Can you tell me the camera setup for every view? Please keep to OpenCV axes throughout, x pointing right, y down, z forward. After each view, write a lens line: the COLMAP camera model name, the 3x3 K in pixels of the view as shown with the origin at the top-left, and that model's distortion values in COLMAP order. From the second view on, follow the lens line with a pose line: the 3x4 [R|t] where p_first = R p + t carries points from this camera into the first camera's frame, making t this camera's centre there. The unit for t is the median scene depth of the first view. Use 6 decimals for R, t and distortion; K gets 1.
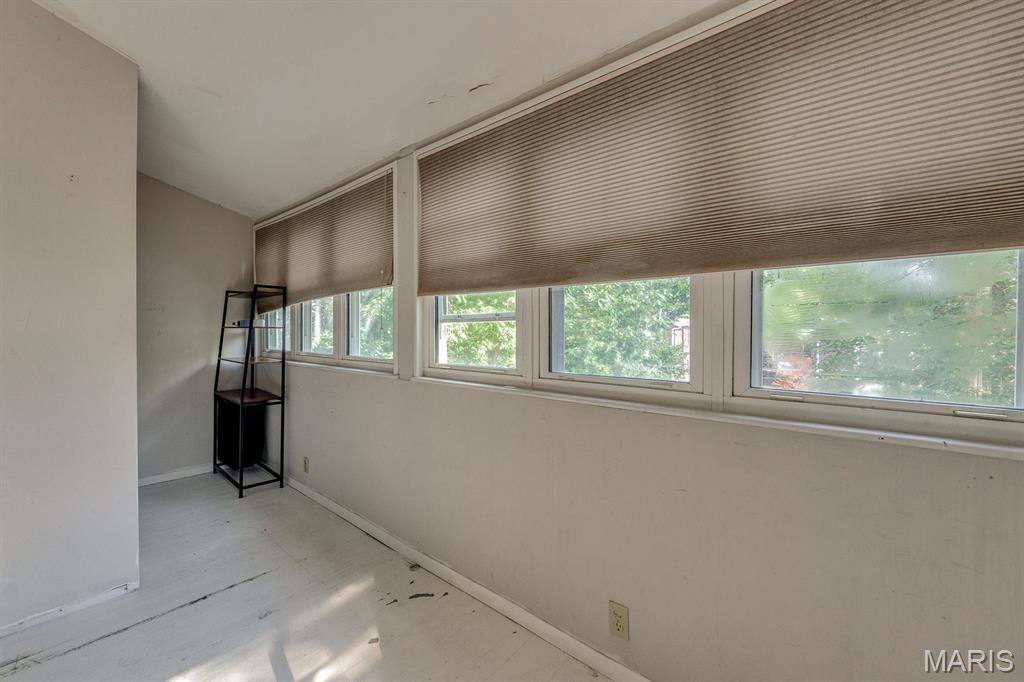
lens RADIAL K [[505.6, 0, 511.9], [0, 505.6, 334.1], [0, 0, 1]] dist [-0.013320, -0.000039]
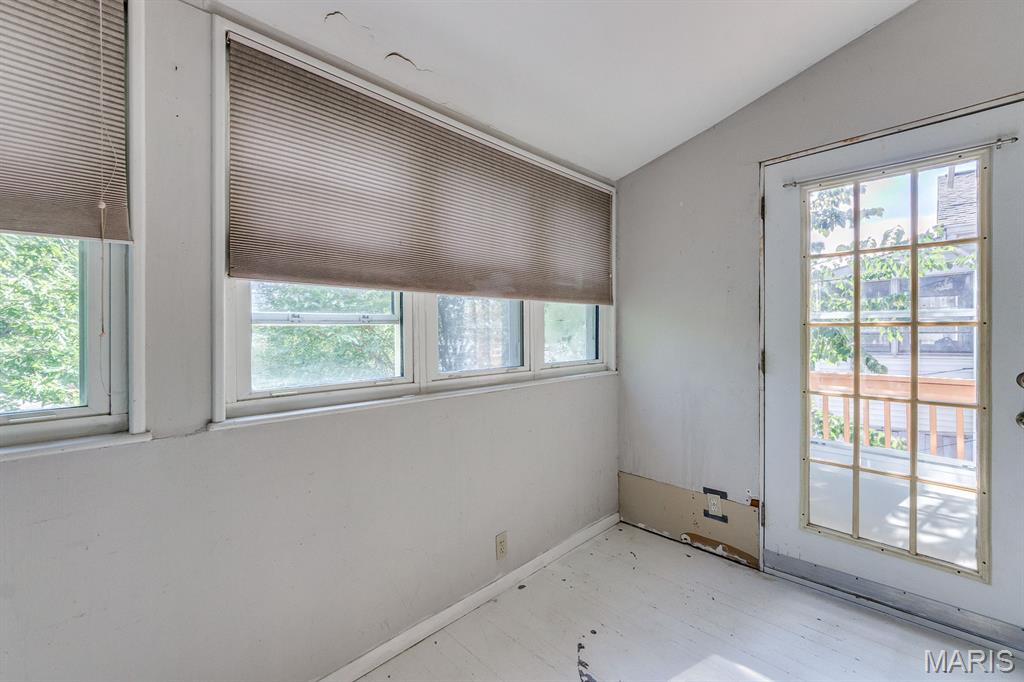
lens RADIAL K [[425.9, 0, 510.5], [0, 425.9, 333.5], [0, 0, 1]] dist [0.002509, 0.000161]
pose [[-0.021878, 0.000801, 0.999760, -0.813217], [0.020036, 0.999799, -0.000362, -0.006247], [-0.999560, 0.020023, -0.021890, 0.847109]]
